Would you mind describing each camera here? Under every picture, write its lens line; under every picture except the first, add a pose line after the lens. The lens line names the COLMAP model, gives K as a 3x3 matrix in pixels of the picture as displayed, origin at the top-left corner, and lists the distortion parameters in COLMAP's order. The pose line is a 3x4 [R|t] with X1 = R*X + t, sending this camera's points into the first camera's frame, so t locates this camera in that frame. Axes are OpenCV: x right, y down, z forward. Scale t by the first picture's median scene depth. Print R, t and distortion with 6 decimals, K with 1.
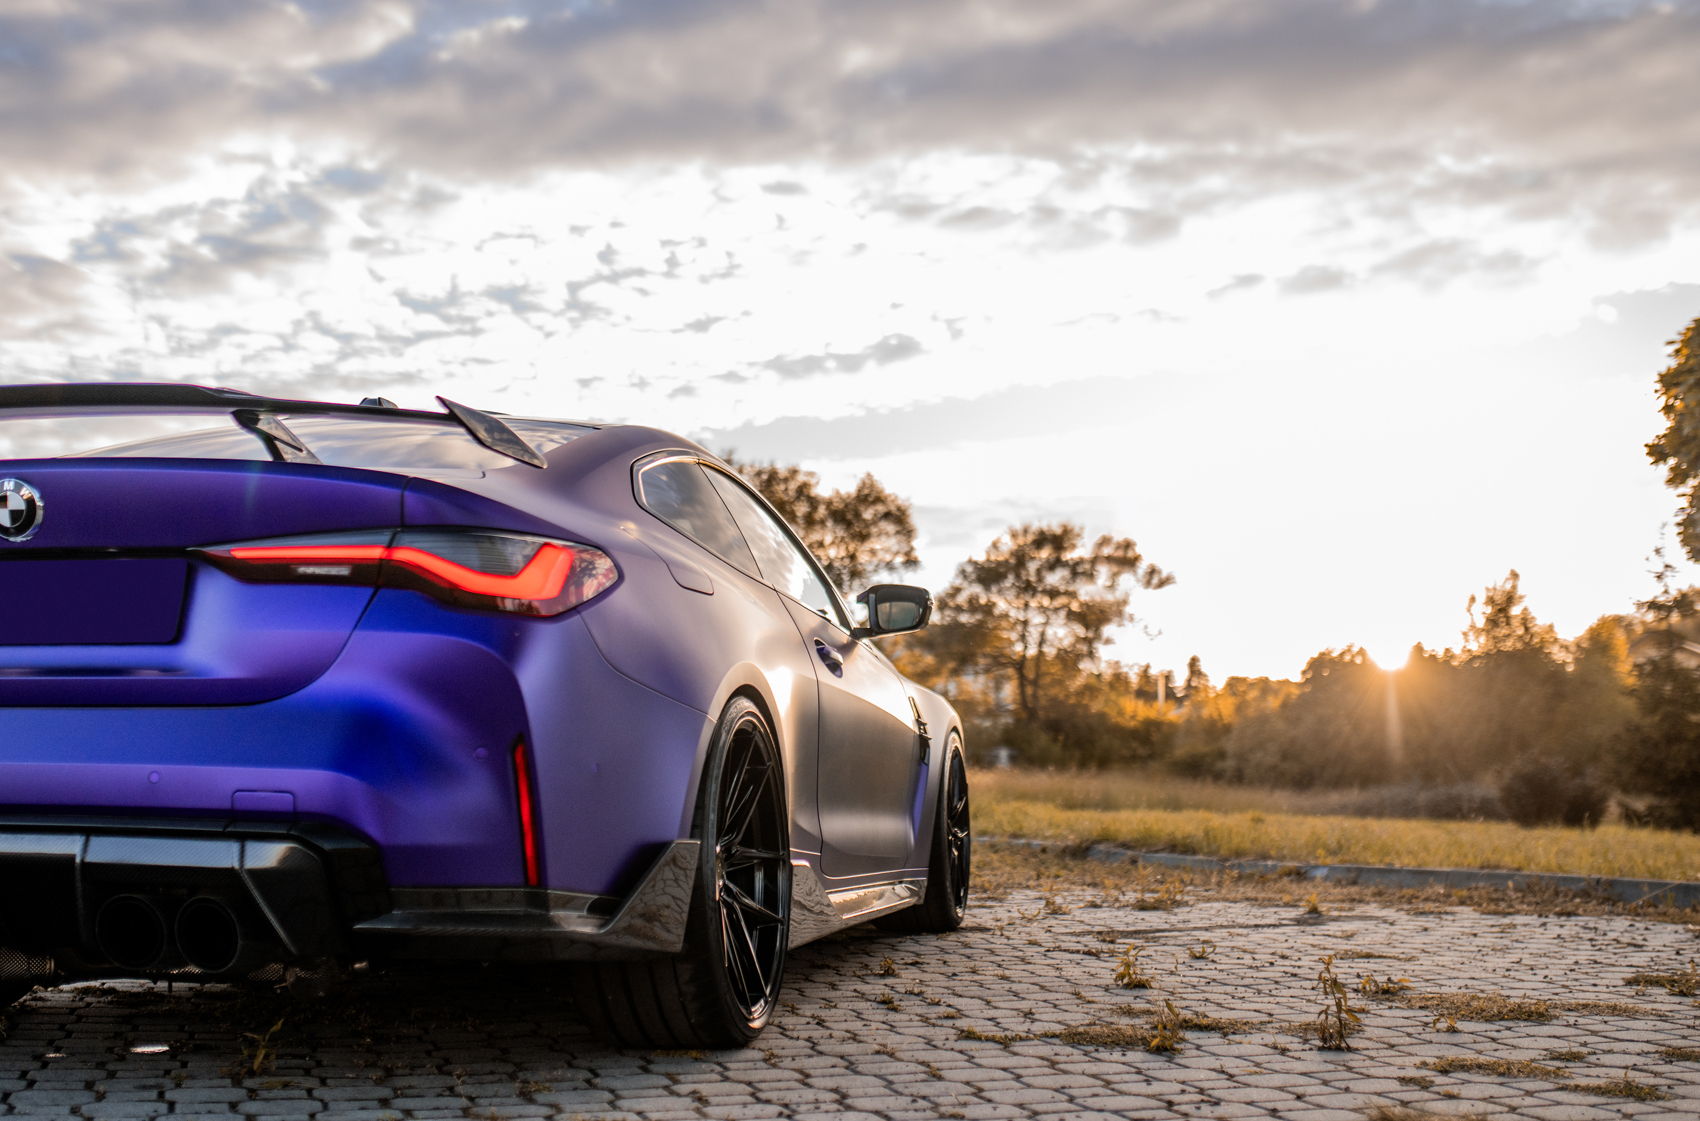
lens RADIAL K [[1861.5, 0, 863.1], [0, 1861.5, 559.6], [0, 0, 1]] dist [-0.044702, 0.000000]
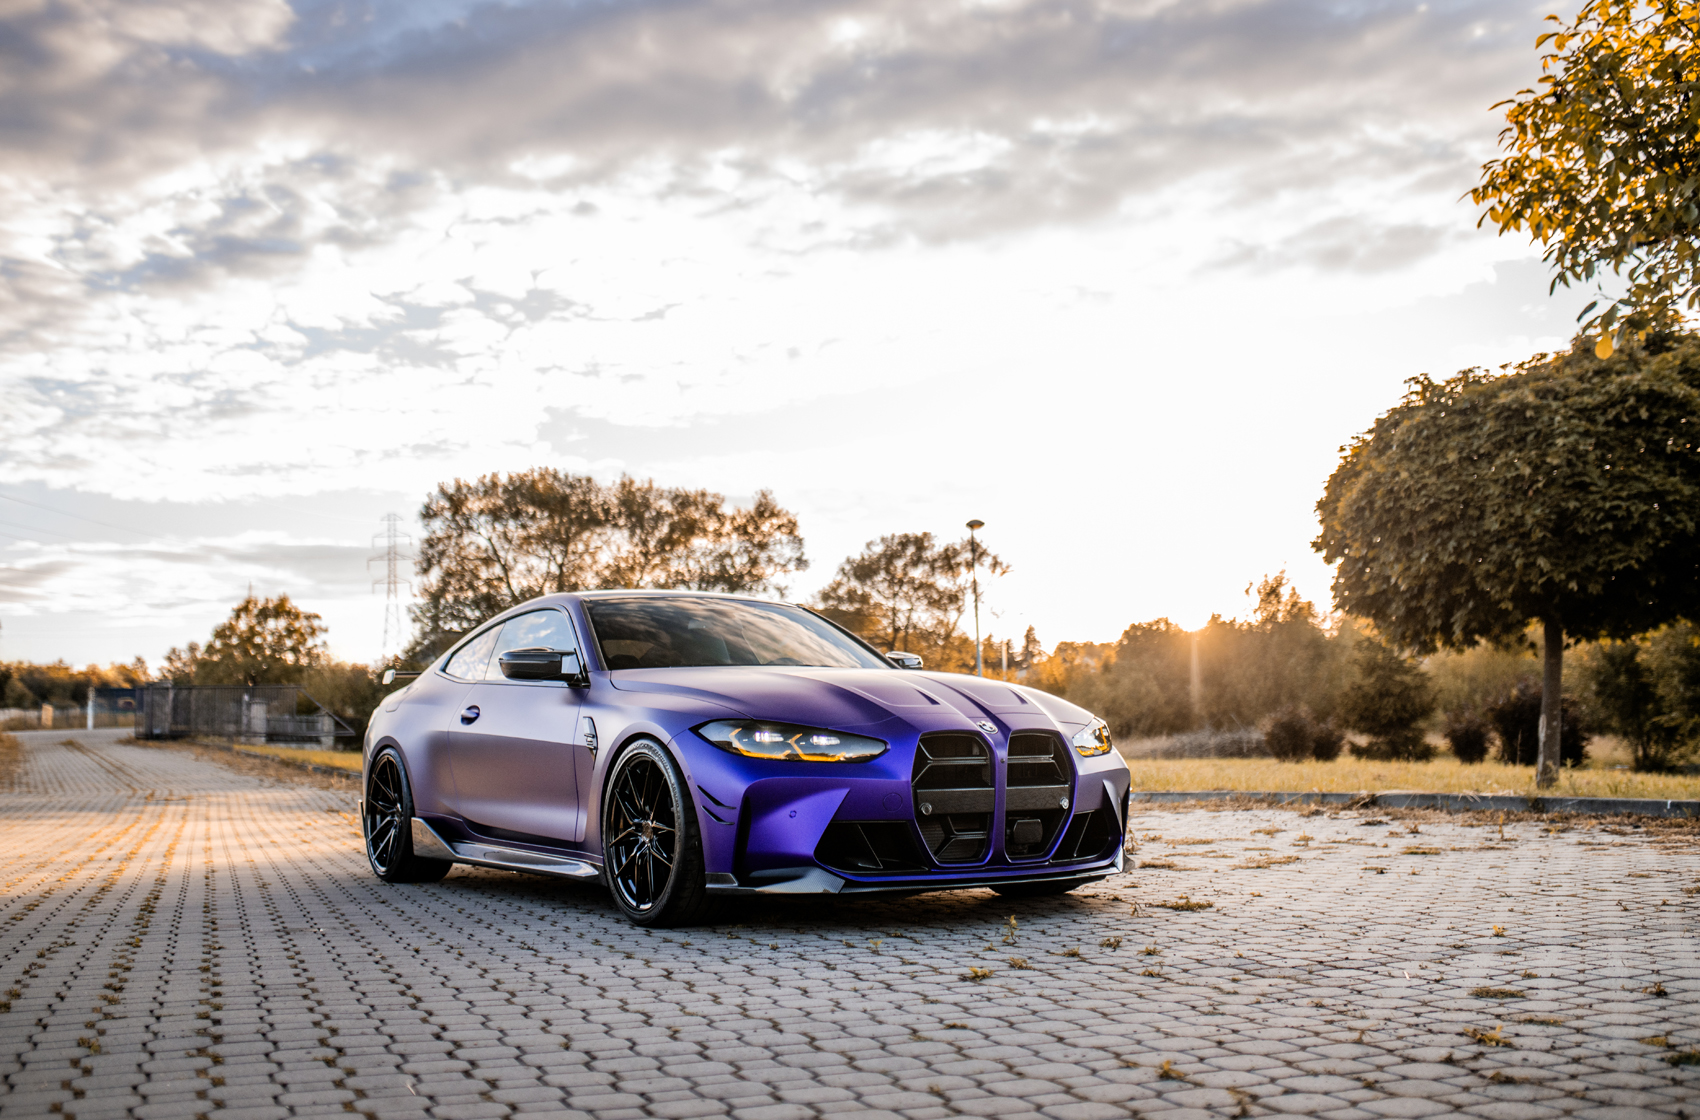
lens RADIAL K [[1600.1, 0, 868.9], [0, 1600.1, 513.2], [0, 0, 1]] dist [-0.034956, 0.000000]
pose [[0.996431, -0.028695, 0.079379, -0.119614], [0.030445, 0.999318, -0.020919, -0.079941], [-0.078724, 0.023261, 0.996625, -0.521639]]
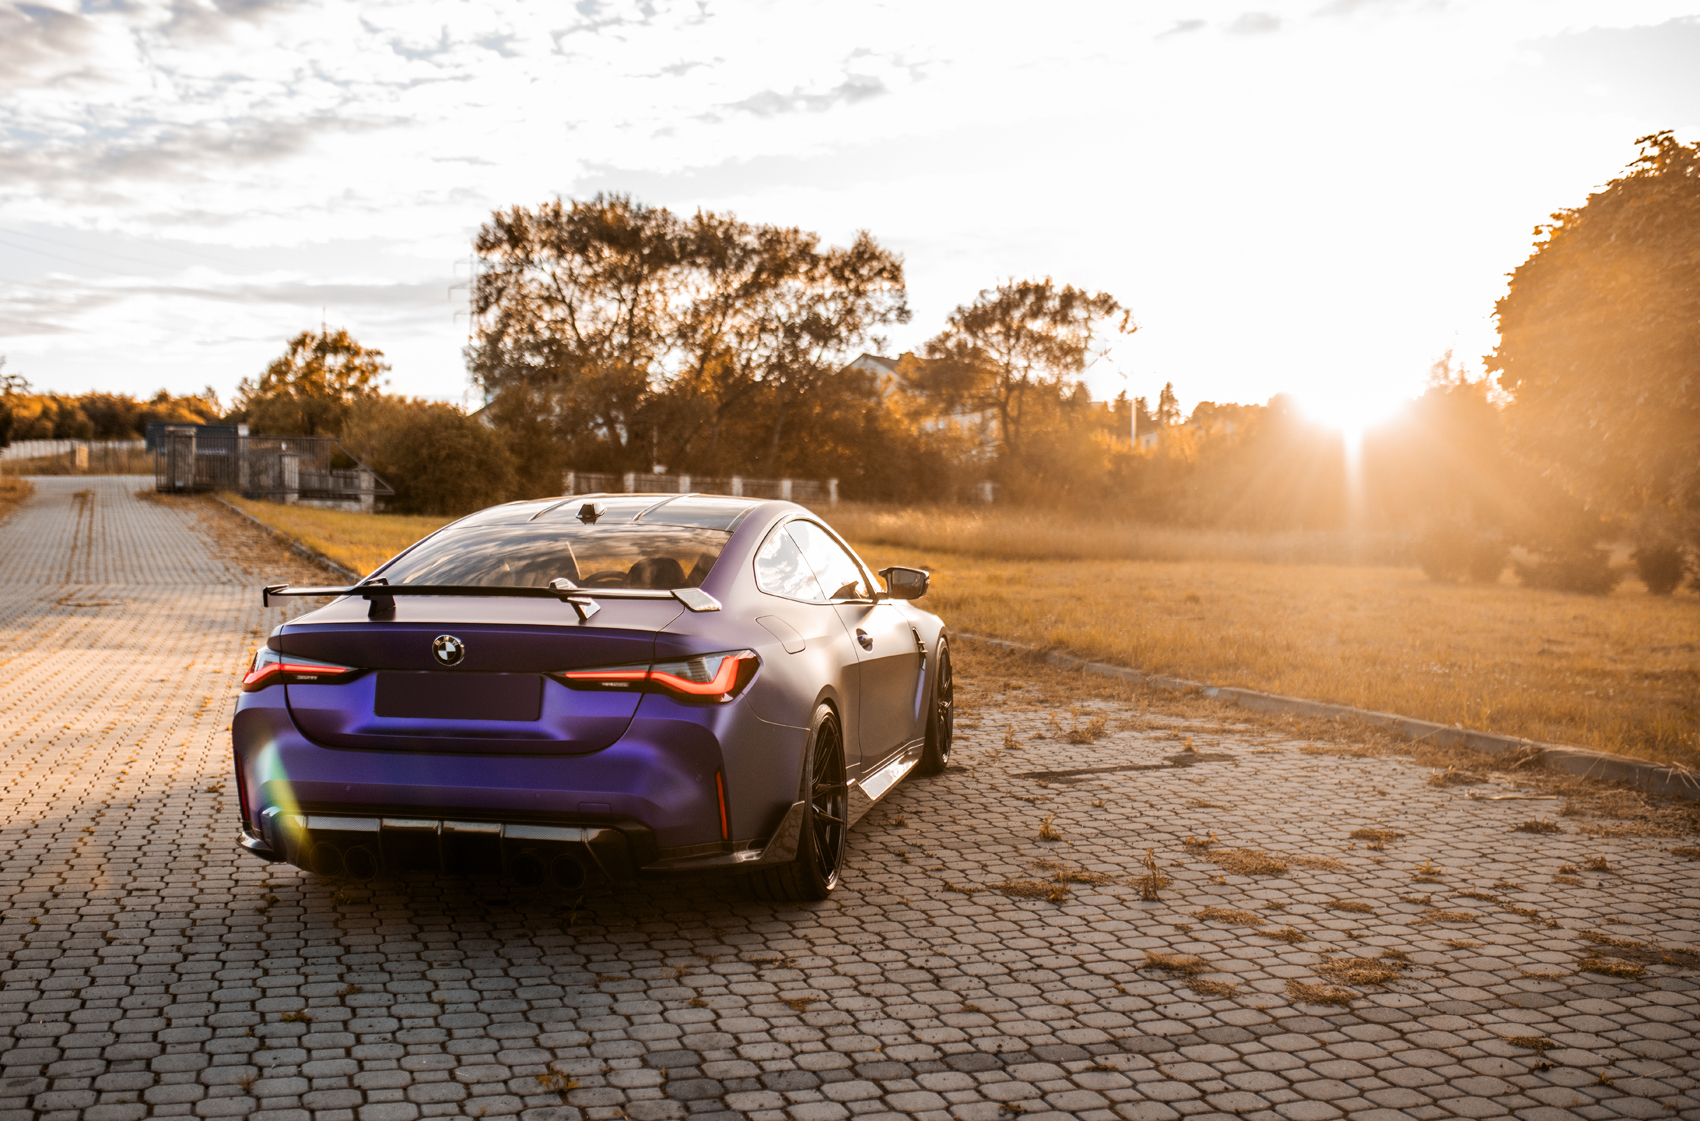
lens RADIAL K [[1745.7, 0, 865.9], [0, 1745.7, 546.5], [0, 0, 1]] dist [-0.051504, 0.000000]
pose [[0.999985, -0.003567, 0.004246, -0.011419], [0.002903, 0.989092, 0.147273, -0.123871], [-0.004725, -0.147258, 0.989087, -0.238037]]
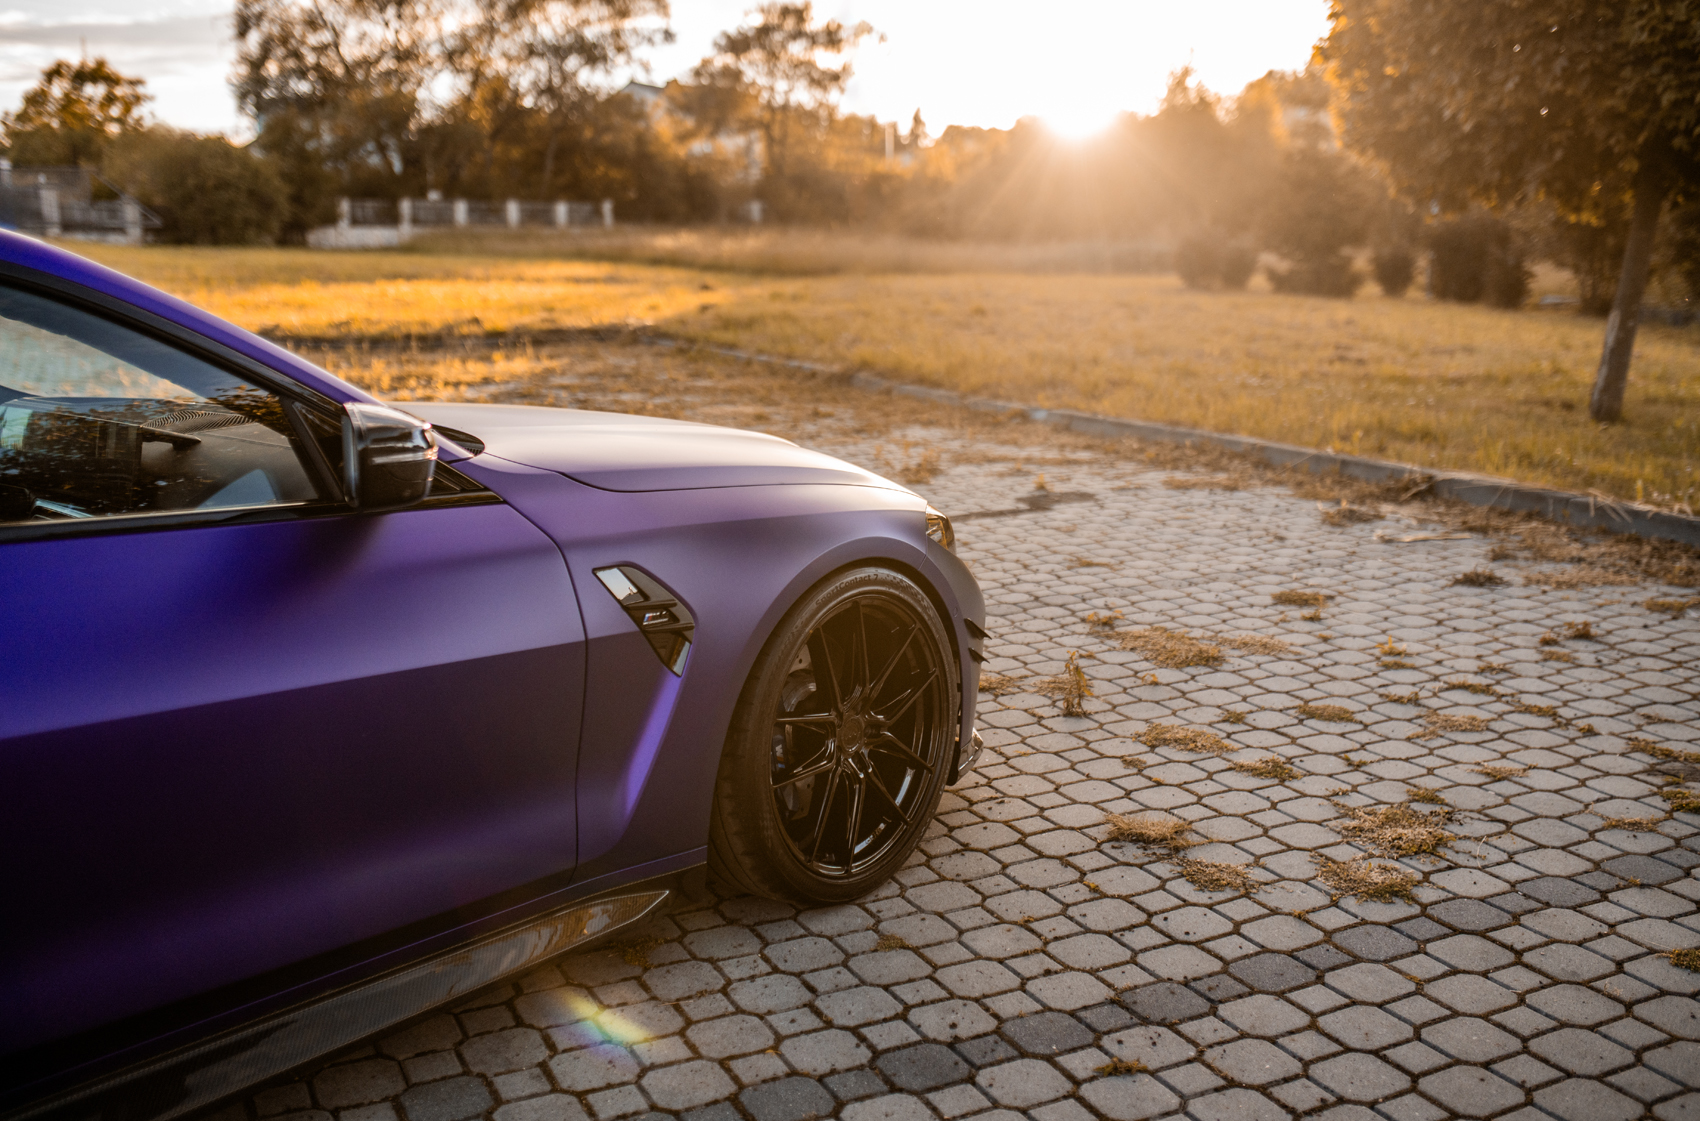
lens RADIAL K [[1600.1, 0, 869.0], [0, 1600.1, 518.4], [0, 0, 1]] dist [-0.034956, 0.000000]
pose [[0.989097, -0.047047, 0.139548, -0.023958], [0.002881, 0.953597, 0.301074, -0.092485], [-0.147237, -0.297389, 0.943335, -0.031549]]
